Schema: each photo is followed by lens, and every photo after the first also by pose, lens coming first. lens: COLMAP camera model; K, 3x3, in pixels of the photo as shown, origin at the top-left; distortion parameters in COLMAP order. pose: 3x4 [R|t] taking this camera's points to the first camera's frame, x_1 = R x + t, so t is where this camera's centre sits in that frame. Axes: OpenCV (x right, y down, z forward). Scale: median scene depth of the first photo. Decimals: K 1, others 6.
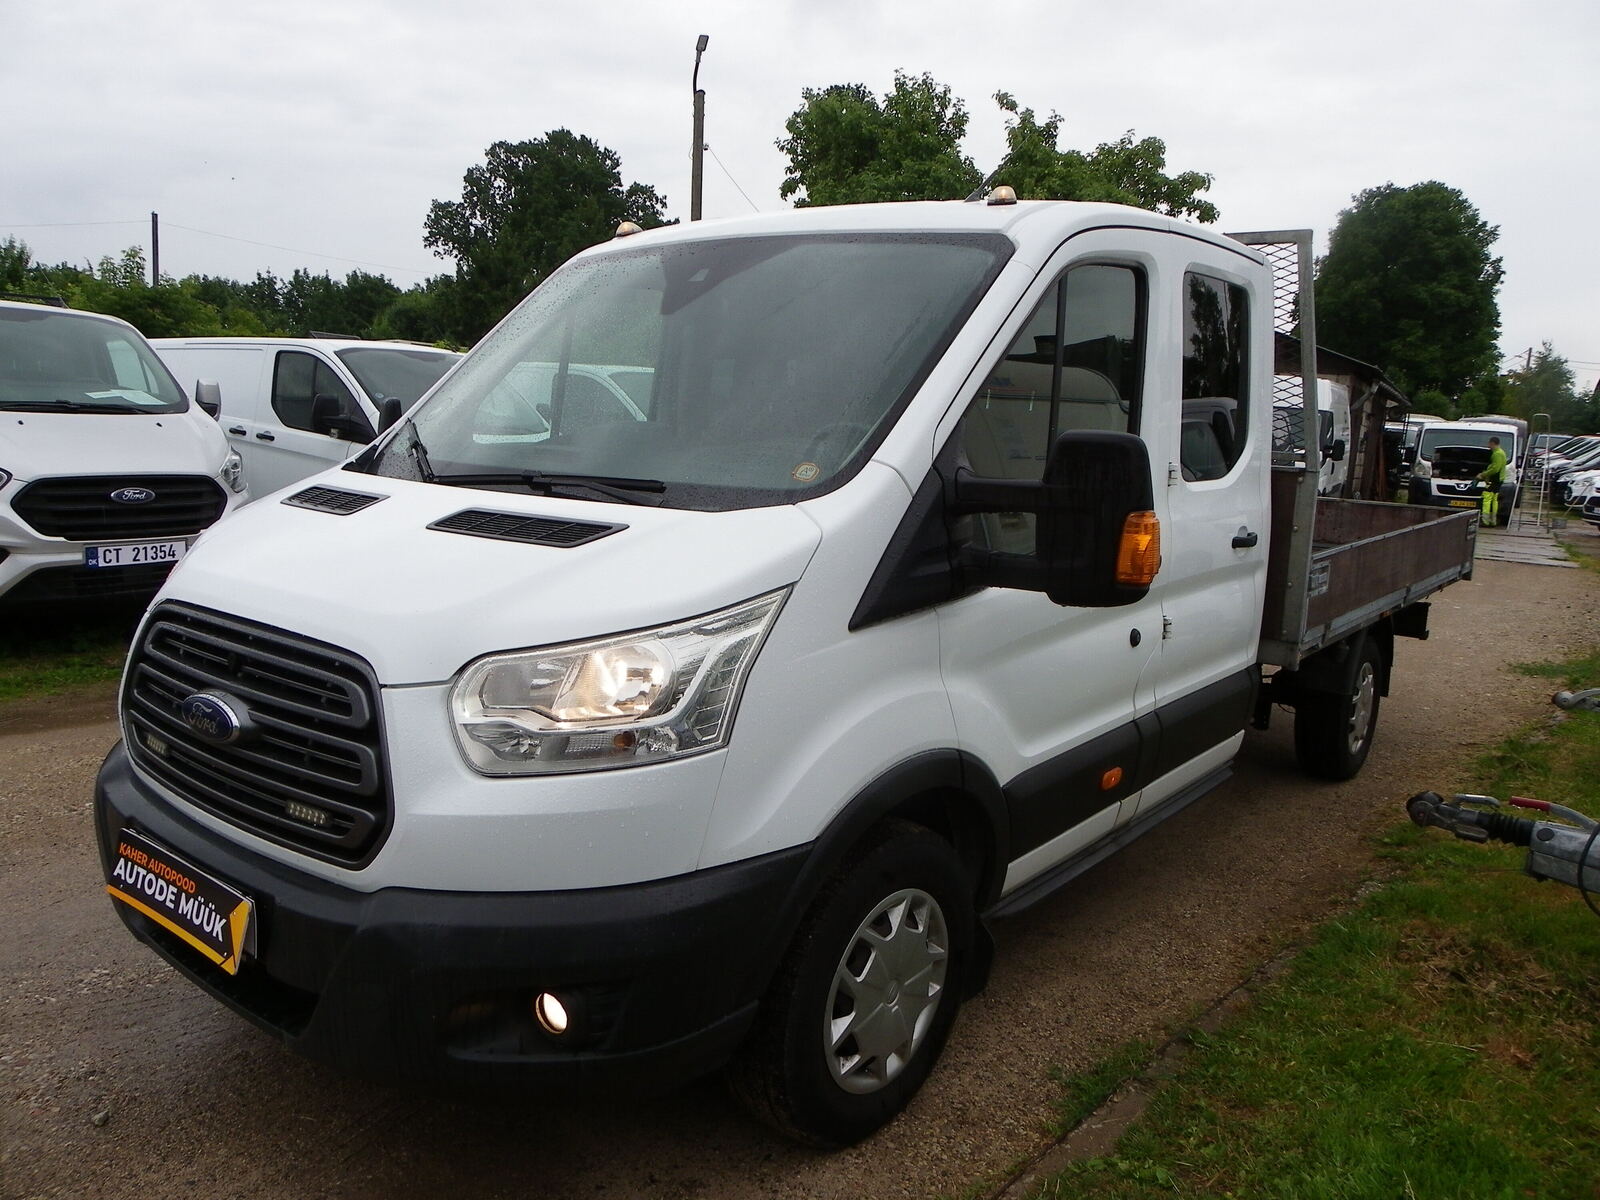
lens RADIAL K [[1189.8, 0, 800.0], [0, 1189.8, 600.0], [0, 0, 1]] dist [-0.025293, 0.012178]
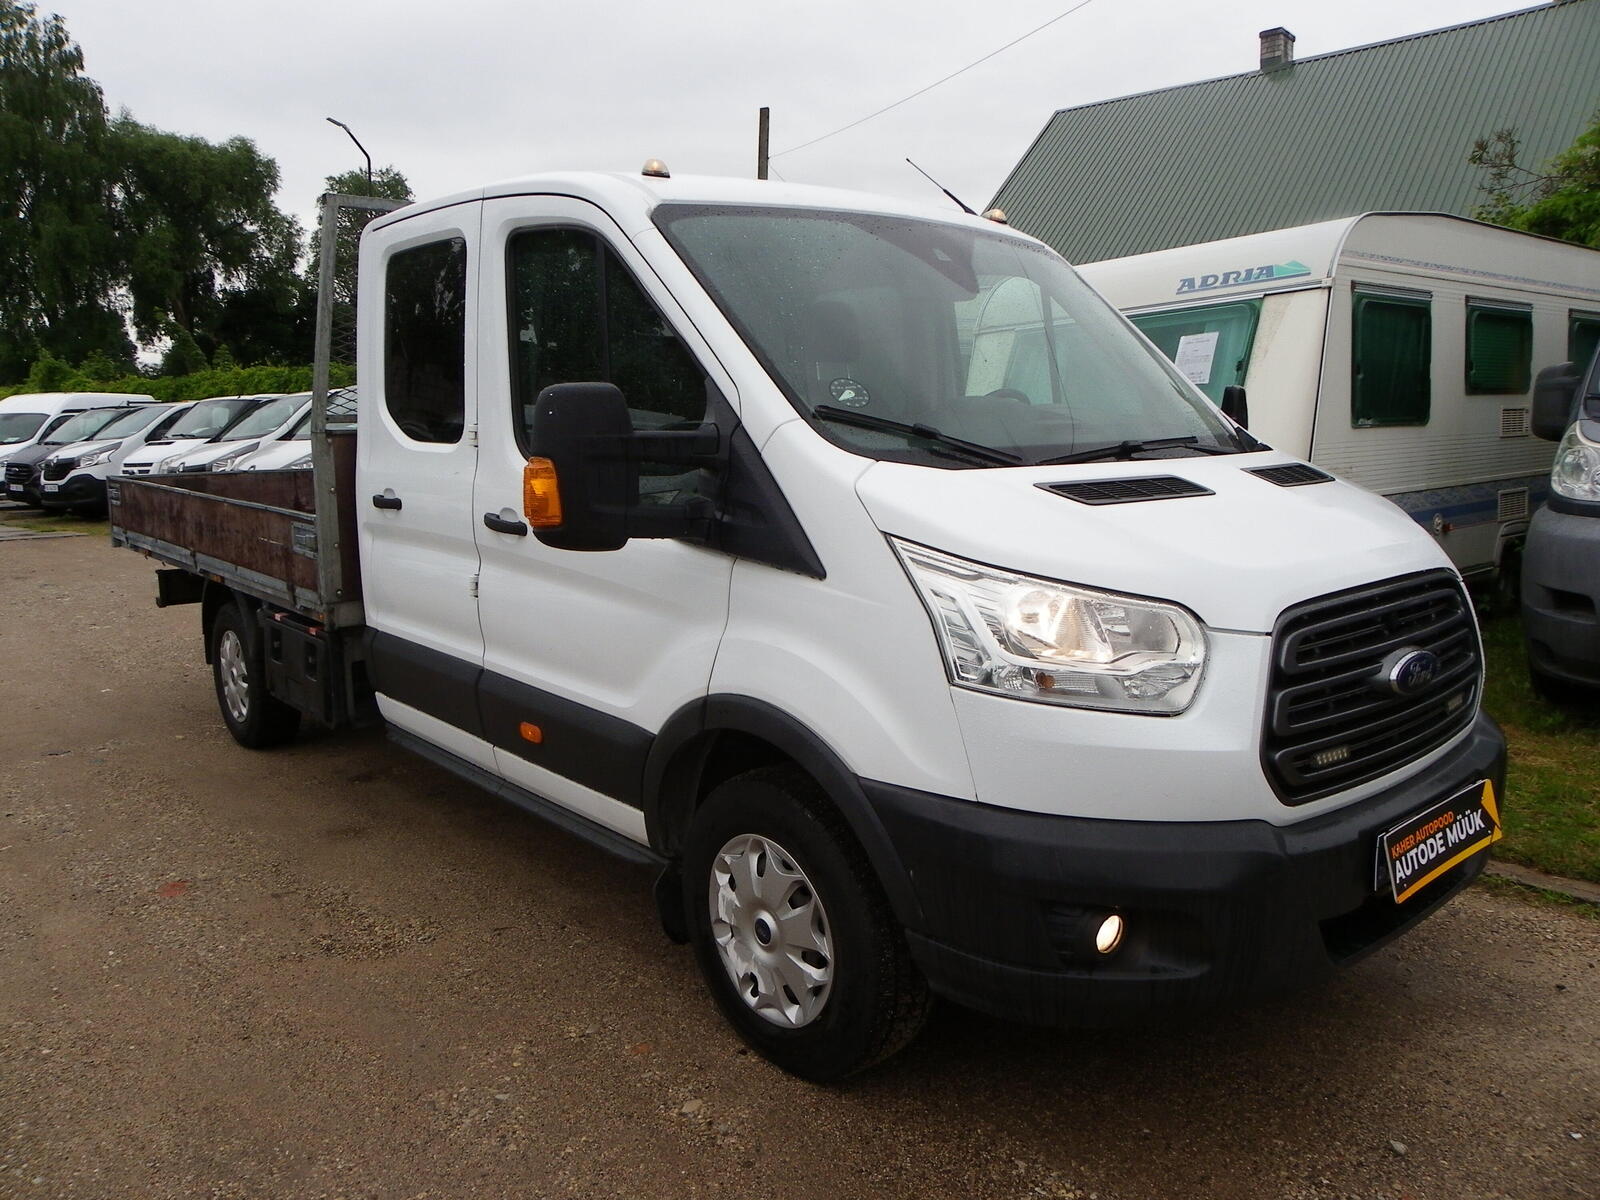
lens RADIAL K [[1194.6, 0, 800.0], [0, 1194.6, 600.0], [0, 0, 1]] dist [-0.043192, 0.042008]
pose [[0.180833, -0.197917, 0.963394, -1.502145], [0.176101, 0.970229, 0.166266, -0.223274], [-0.967620, 0.139588, 0.210303, 1.207039]]
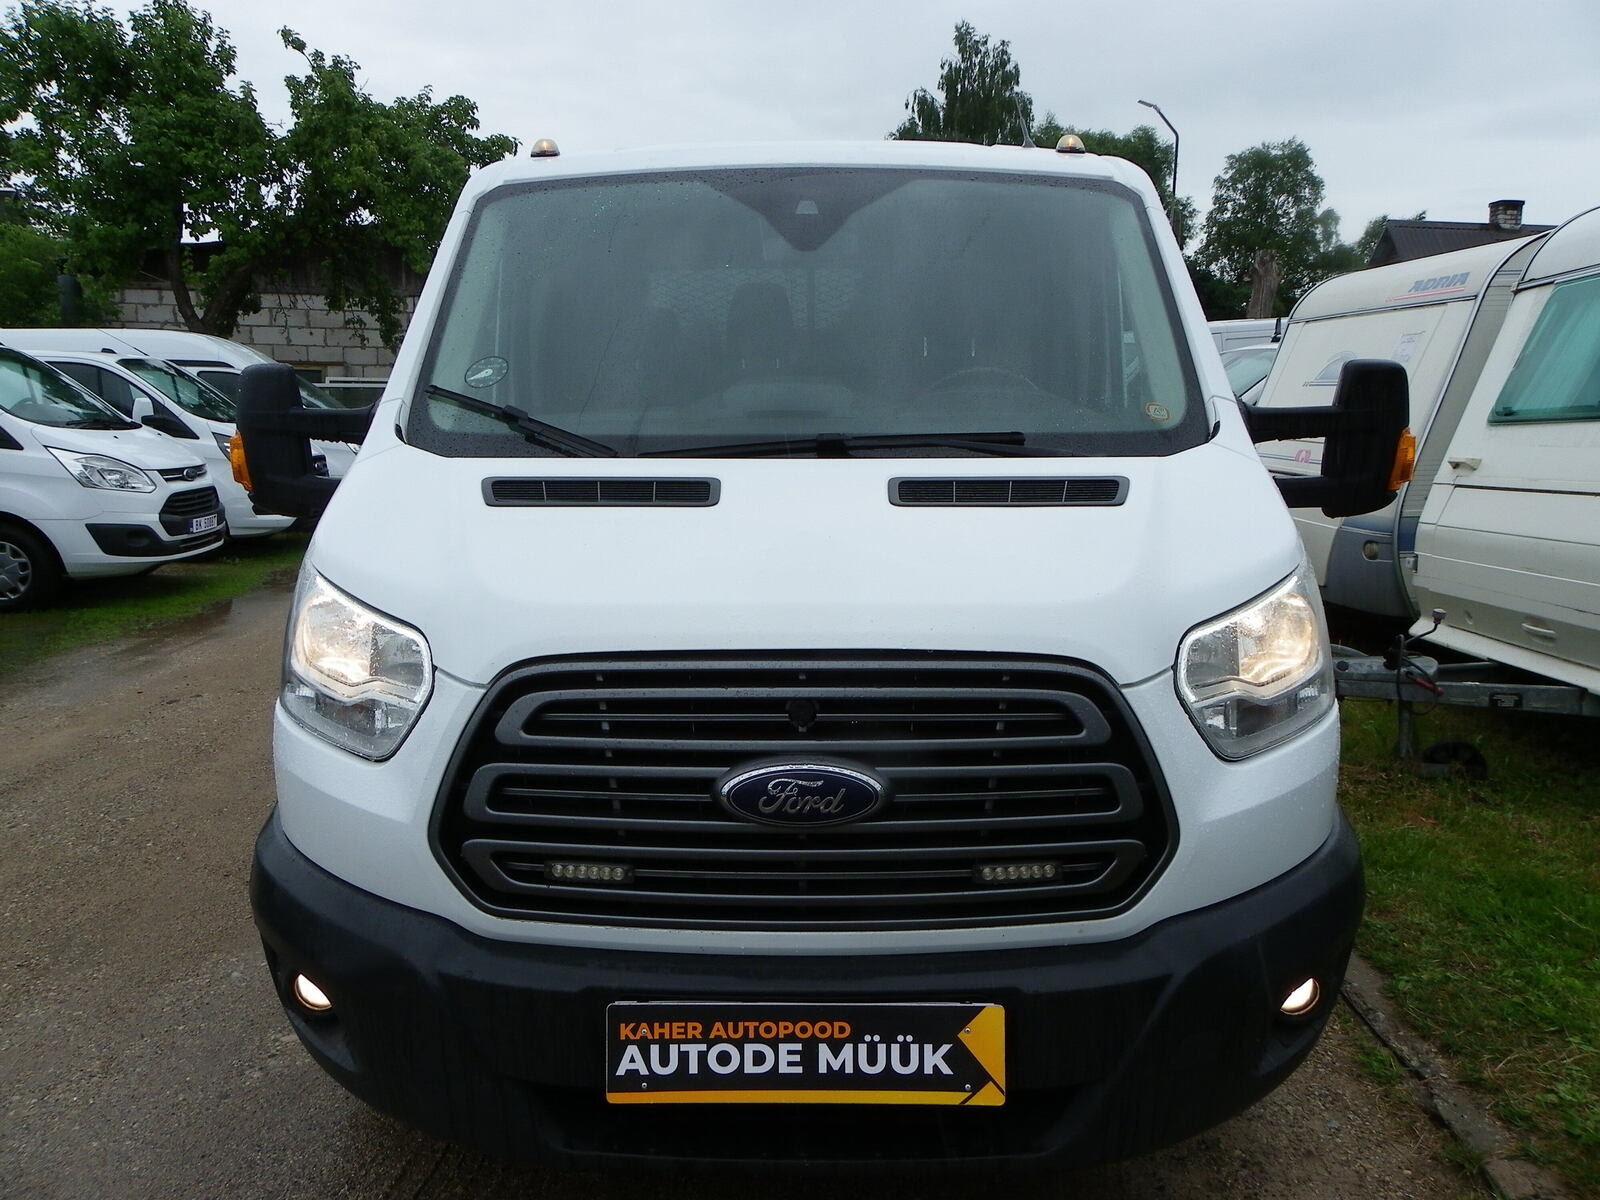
lens RADIAL K [[1189.8, 0, 800.0], [0, 1189.8, 600.0], [0, 0, 1]] dist [-0.025293, 0.012178]
pose [[0.786945, -0.146108, 0.599475, -0.840571], [0.131235, 0.988964, 0.068761, -0.059655], [-0.602905, 0.024561, 0.797435, 0.398018]]
